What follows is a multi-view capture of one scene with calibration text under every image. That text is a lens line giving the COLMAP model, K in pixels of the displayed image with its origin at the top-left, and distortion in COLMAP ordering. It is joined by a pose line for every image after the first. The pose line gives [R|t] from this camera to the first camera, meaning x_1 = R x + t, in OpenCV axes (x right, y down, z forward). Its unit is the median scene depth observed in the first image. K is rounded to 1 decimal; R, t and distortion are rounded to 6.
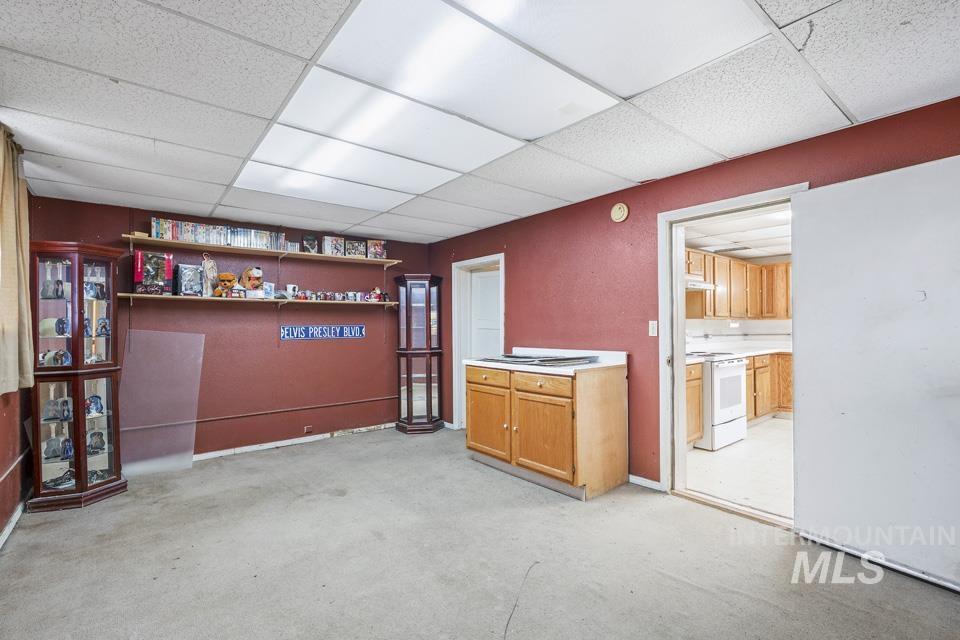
lens RADIAL K [[443.6, 0, 483.6], [0, 443.6, 325.3], [0, 0, 1]] dist [-0.074612, 0.029693]
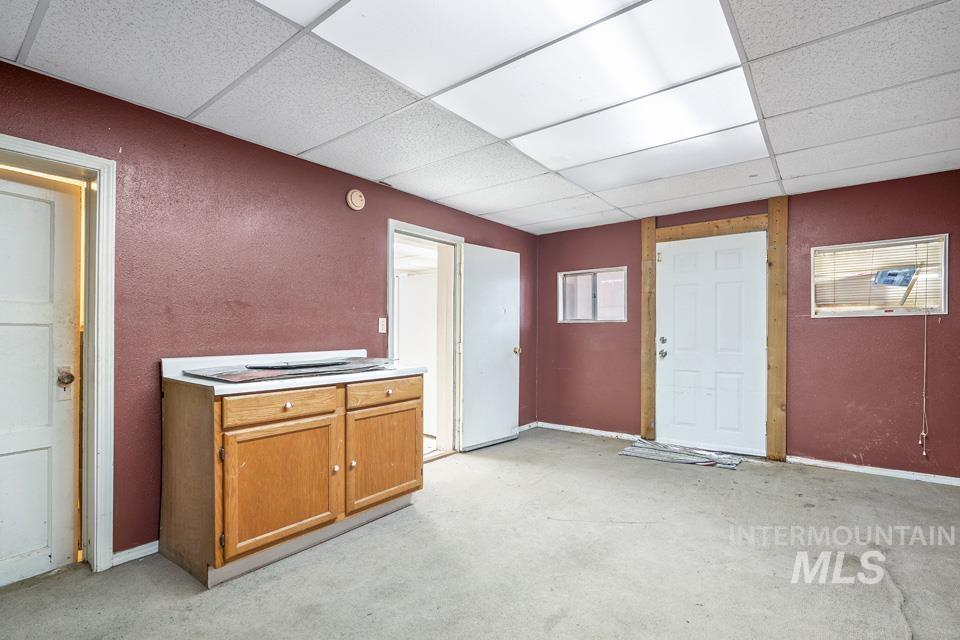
lens RADIAL K [[443.6, 0, 483.6], [0, 443.6, 325.3], [0, 0, 1]] dist [-0.074612, 0.029693]
pose [[-0.236491, 0.006692, 0.971611, -0.699919], [-0.003150, 0.999966, -0.007653, 0.015120], [-0.971629, -0.004870, -0.236462, 1.010154]]
